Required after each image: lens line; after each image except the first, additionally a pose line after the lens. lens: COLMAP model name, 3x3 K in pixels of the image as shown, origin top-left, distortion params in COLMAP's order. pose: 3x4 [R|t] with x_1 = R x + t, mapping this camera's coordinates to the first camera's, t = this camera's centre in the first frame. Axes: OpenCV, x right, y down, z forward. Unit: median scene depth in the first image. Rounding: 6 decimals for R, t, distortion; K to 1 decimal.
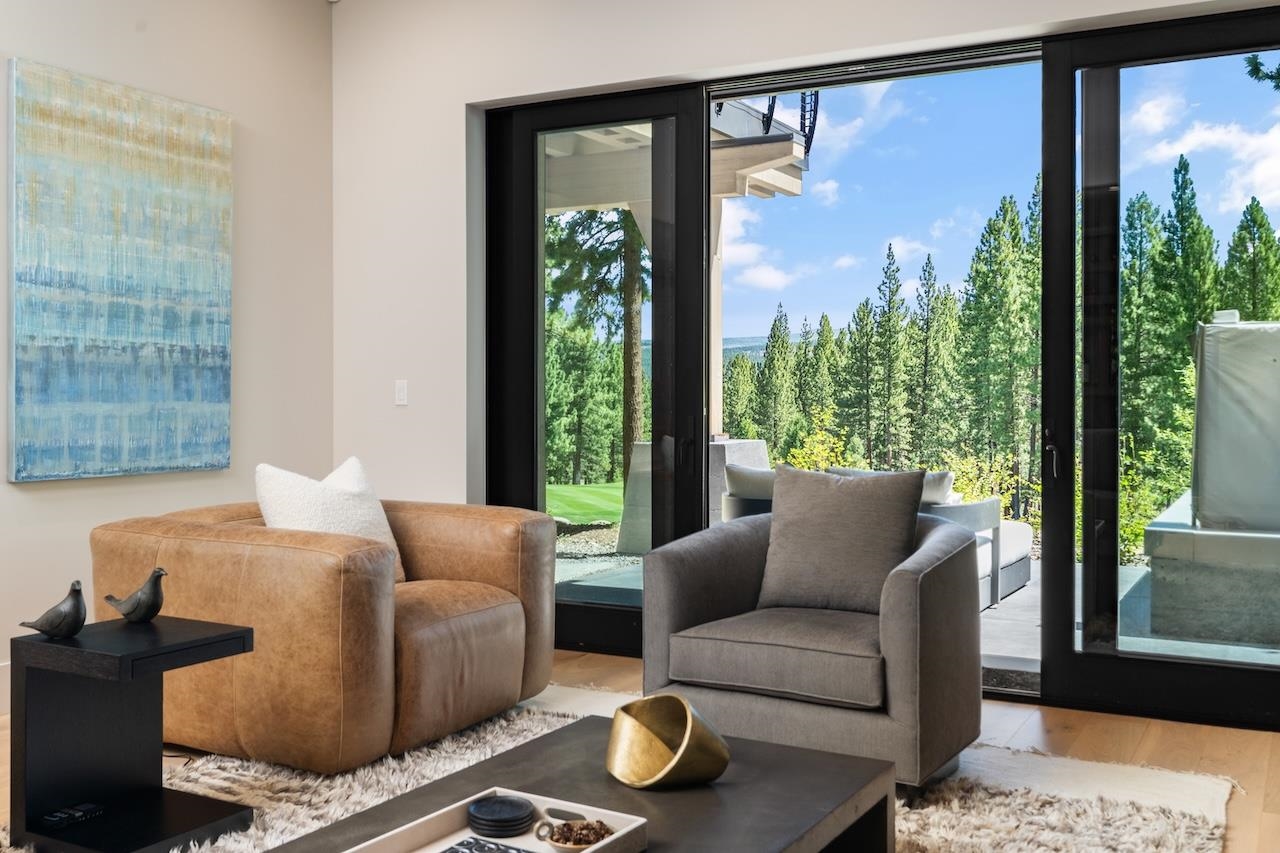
lens RADIAL K [[1270.0, 0, 644.2], [0, 1270.0, 396.1], [0, 0, 1]] dist [0.021232, 0.000000]
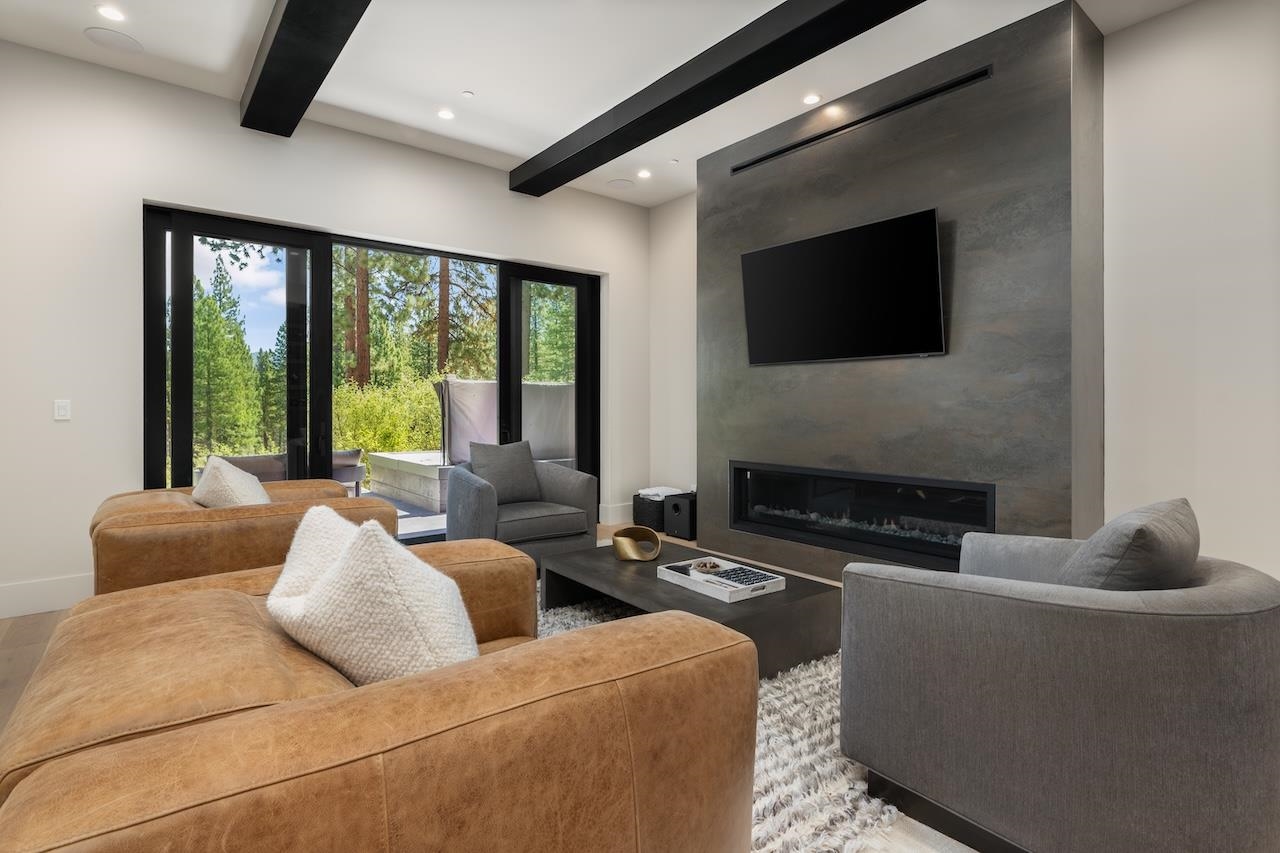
lens RADIAL K [[627.0, 0, 635.1], [0, 627.0, 402.8], [0, 0, 1]] dist [-0.003168, 0.001571]
pose [[0.380428, 0.005685, 0.924793, -0.633577], [0.006684, 0.999938, -0.008897, -0.000530], [-0.924786, 0.009565, 0.380367, 0.288080]]
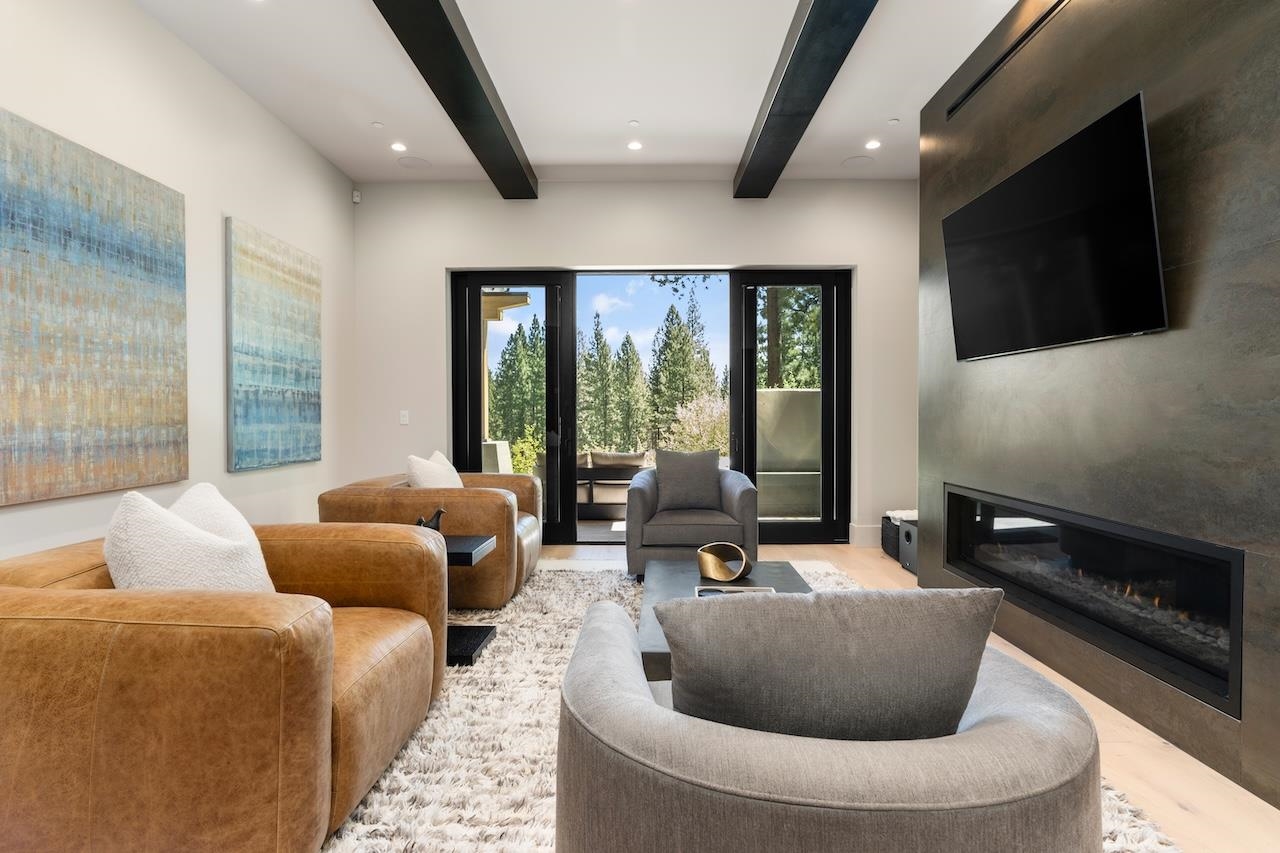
lens RADIAL K [[627.0, 0, 642.2], [0, 627.0, 423.0], [0, 0, 1]] dist [-0.003168, 0.001571]
pose [[0.881786, -0.007365, 0.471592, -0.369702], [0.005011, 0.999968, 0.006247, 0.001200], [-0.471623, -0.003145, 0.881795, 0.023679]]
